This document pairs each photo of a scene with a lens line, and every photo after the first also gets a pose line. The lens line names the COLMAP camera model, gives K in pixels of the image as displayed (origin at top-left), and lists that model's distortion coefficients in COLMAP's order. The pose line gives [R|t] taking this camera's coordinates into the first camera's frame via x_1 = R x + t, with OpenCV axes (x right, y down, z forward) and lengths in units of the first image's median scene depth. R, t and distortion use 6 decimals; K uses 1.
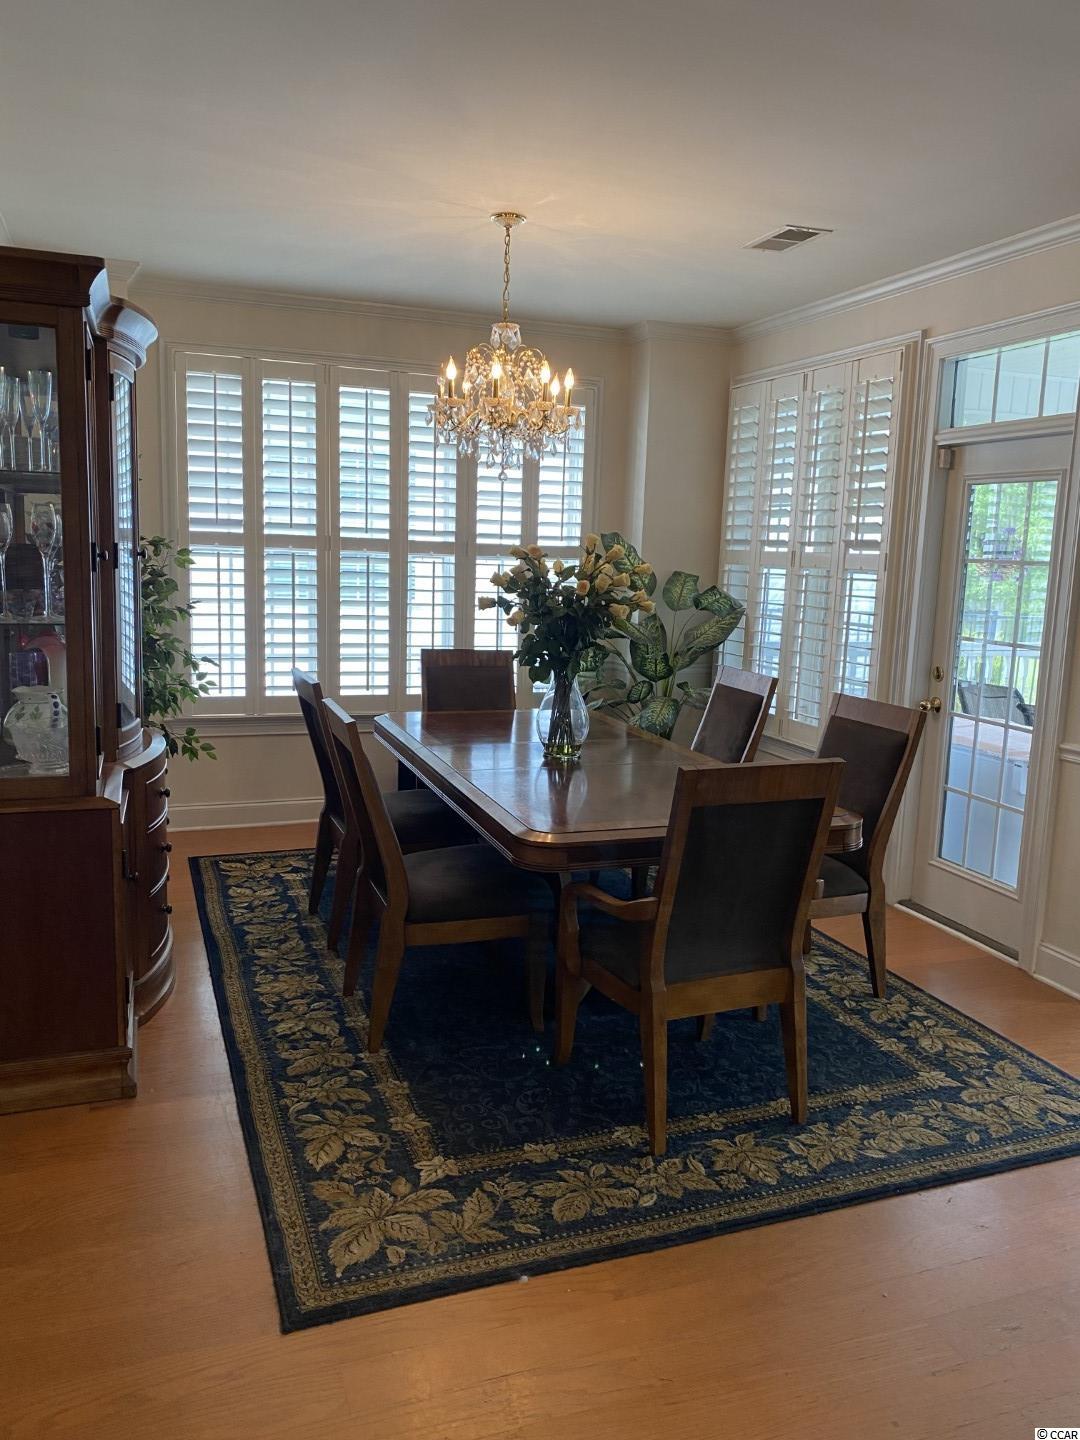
lens RADIAL K [[1099.4, 0, 540.0], [0, 1099.4, 720.0], [0, 0, 1]] dist [0.025510, -0.030740]
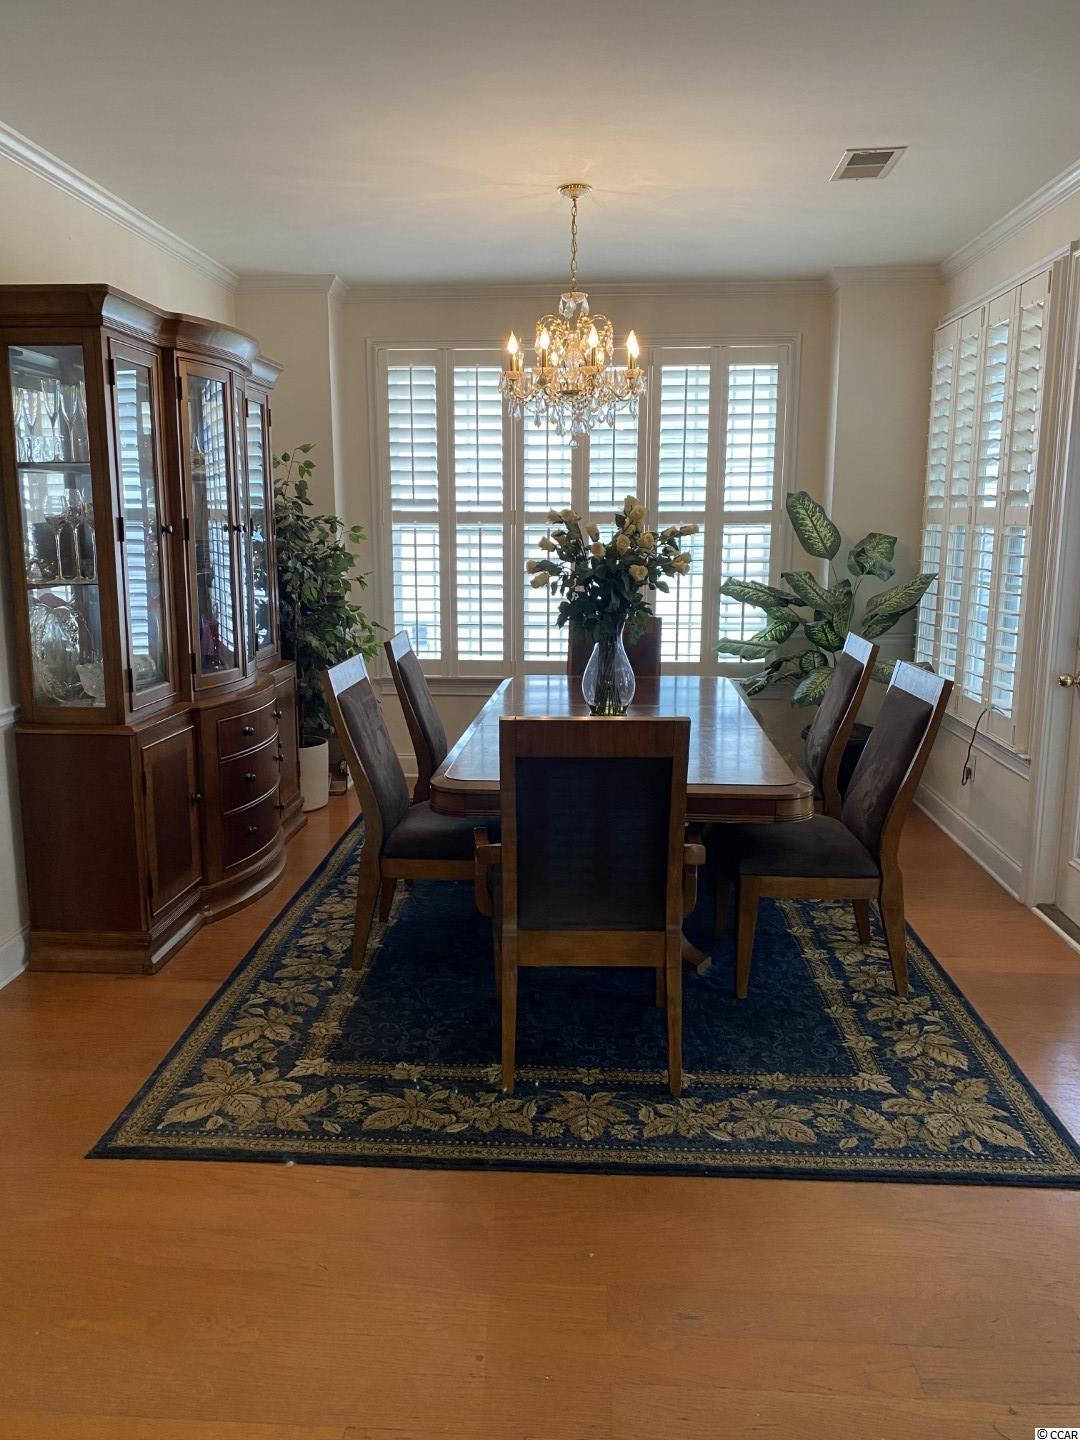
lens RADIAL K [[1085.5, 0, 515.9], [0, 1085.5, 720.9], [0, 0, 1]] dist [0.072612, -0.145396]
pose [[0.909555, 0.041658, -0.413491, 0.433878], [-0.032517, 0.999047, 0.029123, 0.010830], [0.414310, -0.013043, 0.910043, 0.059114]]
